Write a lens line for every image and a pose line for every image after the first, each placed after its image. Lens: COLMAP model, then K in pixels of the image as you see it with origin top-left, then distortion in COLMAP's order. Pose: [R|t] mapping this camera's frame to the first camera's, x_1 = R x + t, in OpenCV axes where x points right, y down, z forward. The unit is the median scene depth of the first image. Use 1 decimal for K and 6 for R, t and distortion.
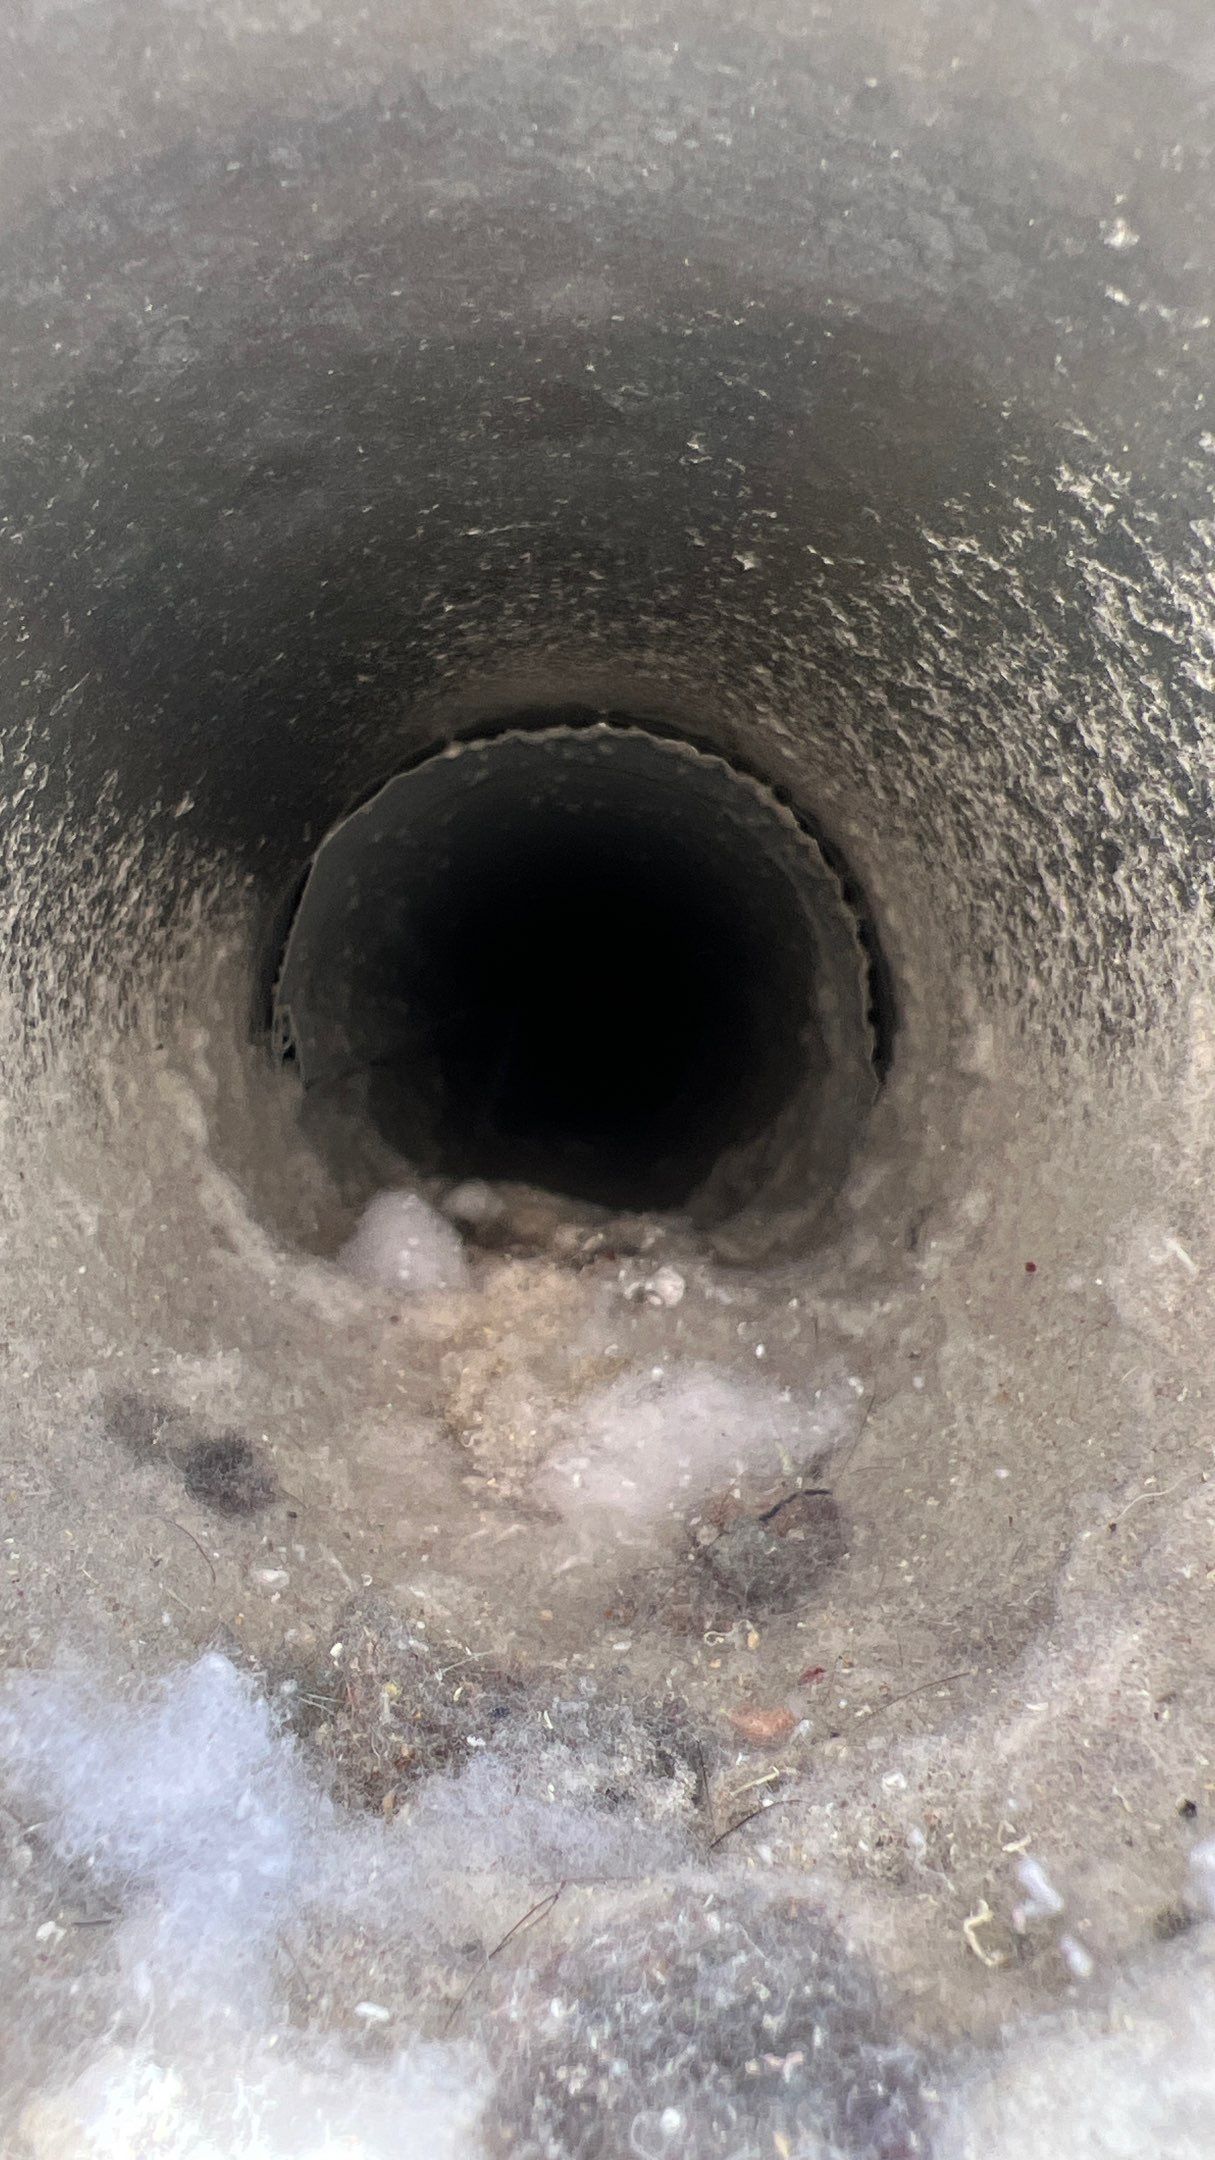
lens RADIAL K [[1500.2, 0, 607.5], [0, 1500.2, 1080.0], [0, 0, 1]] dist [0.001120, 0.000166]
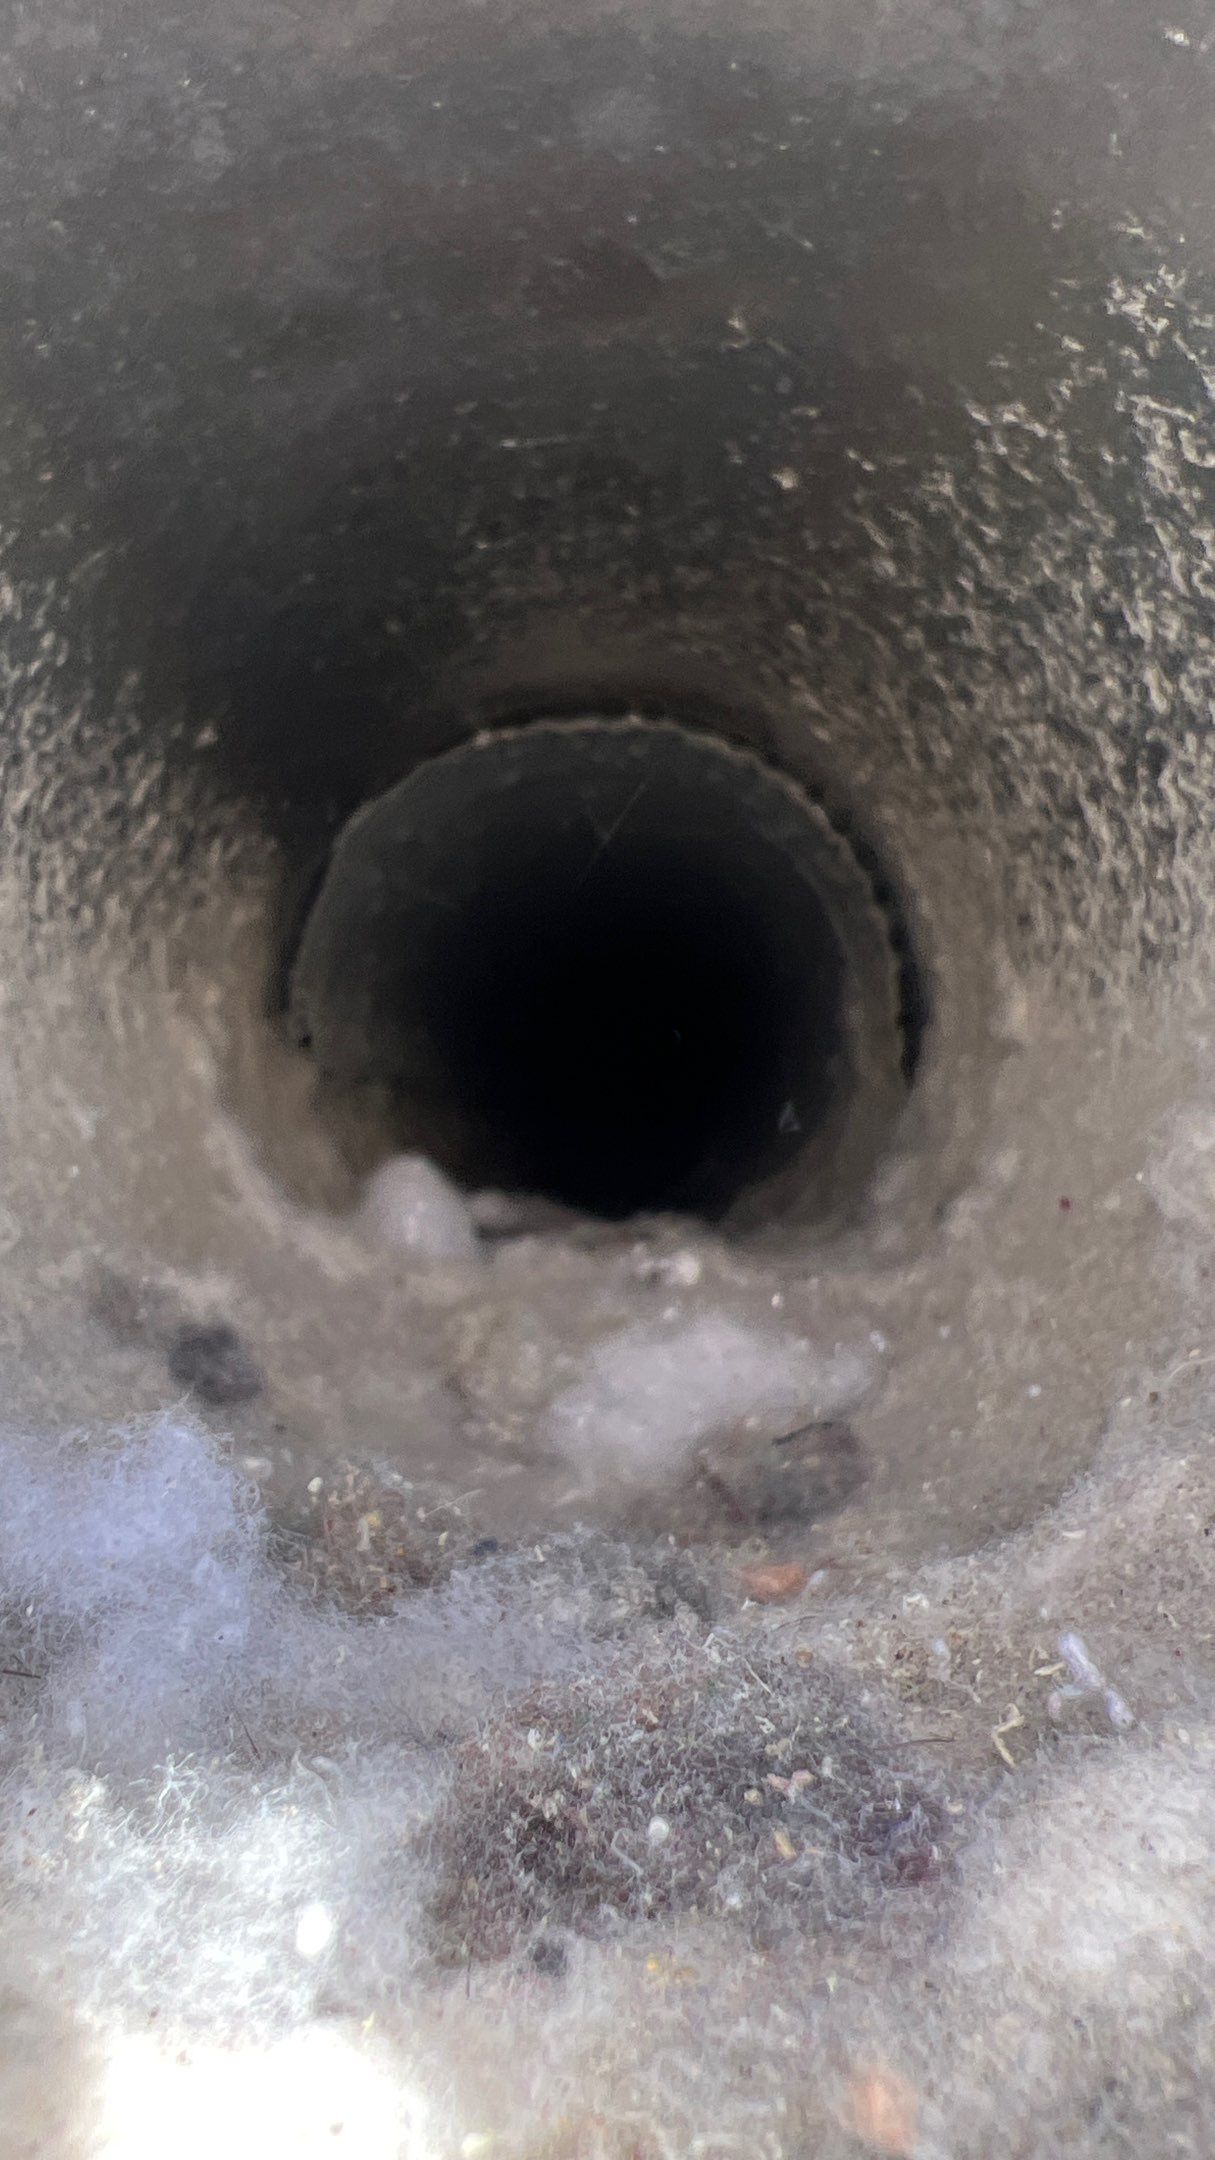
lens RADIAL K [[1512.5, 0, 607.5], [0, 1512.5, 1080.0], [0, 0, 1]] dist [0.000403, -0.002552]
pose [[0.999374, 0.031443, -0.016203, 0.005076], [-0.032375, 0.997621, -0.060870, 0.119218], [0.014251, 0.061357, 0.998014, 0.034565]]
